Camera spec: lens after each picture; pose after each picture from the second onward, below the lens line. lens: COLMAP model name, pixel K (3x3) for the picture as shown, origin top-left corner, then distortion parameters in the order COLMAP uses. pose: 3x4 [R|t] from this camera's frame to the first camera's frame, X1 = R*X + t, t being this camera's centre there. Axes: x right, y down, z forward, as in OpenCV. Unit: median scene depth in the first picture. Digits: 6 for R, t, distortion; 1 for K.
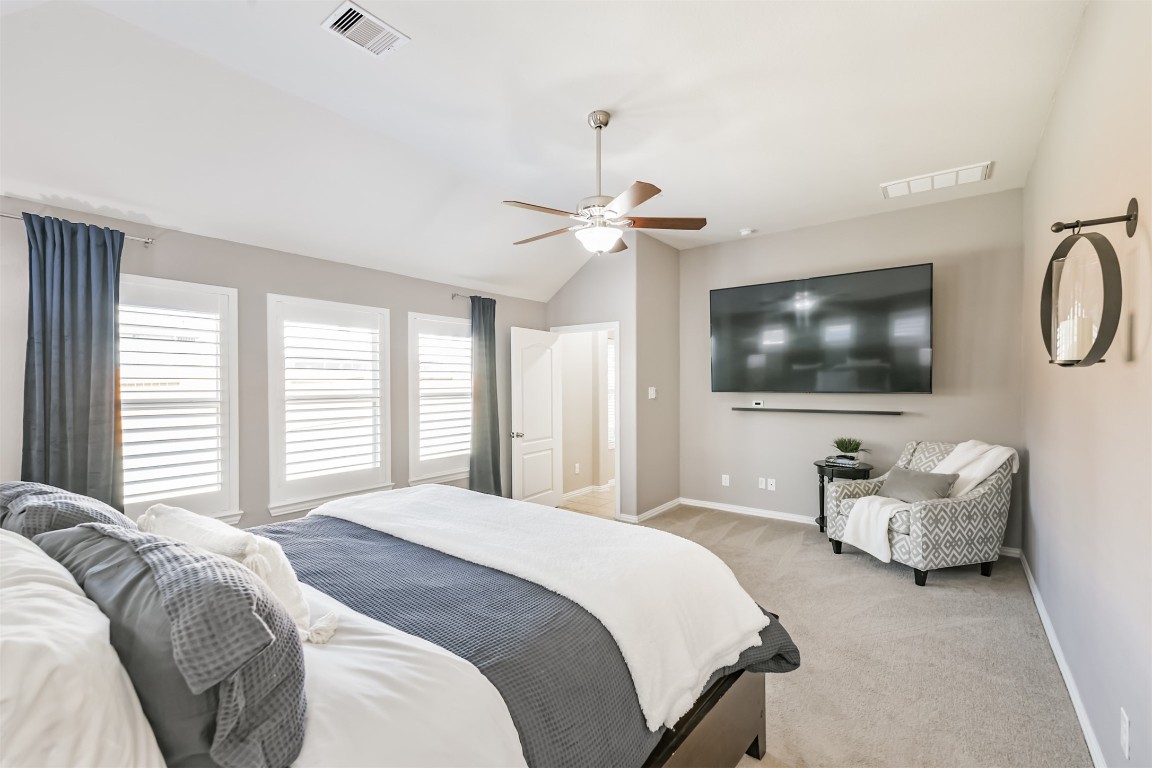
lens RADIAL K [[493.7, 0, 576.0], [0, 493.7, 384.9], [0, 0, 1]] dist [0.025494, -0.005869]
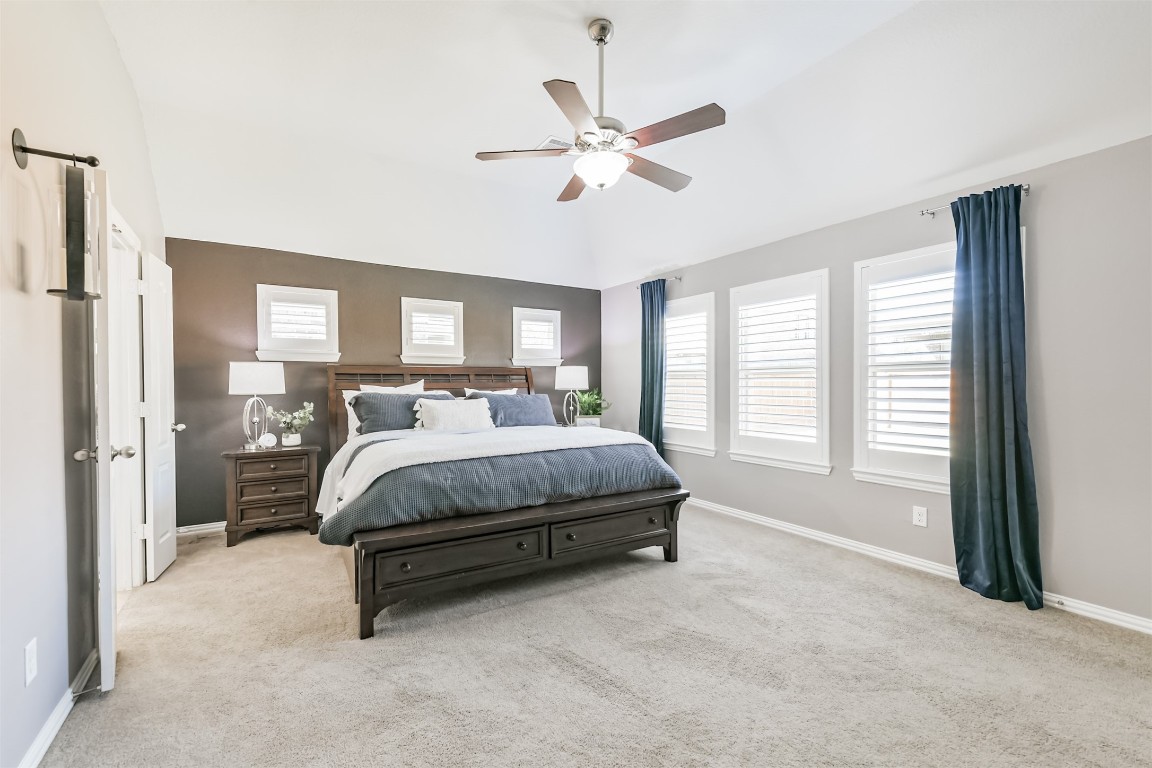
lens RADIAL K [[493.7, 0, 579.3], [0, 493.7, 381.4], [0, 0, 1]] dist [0.025494, -0.005869]
pose [[-0.342849, 0.004882, -0.939378, 0.864180], [0.005285, 0.999981, 0.003268, 0.061911], [0.939376, -0.003844, -0.342868, 1.246408]]
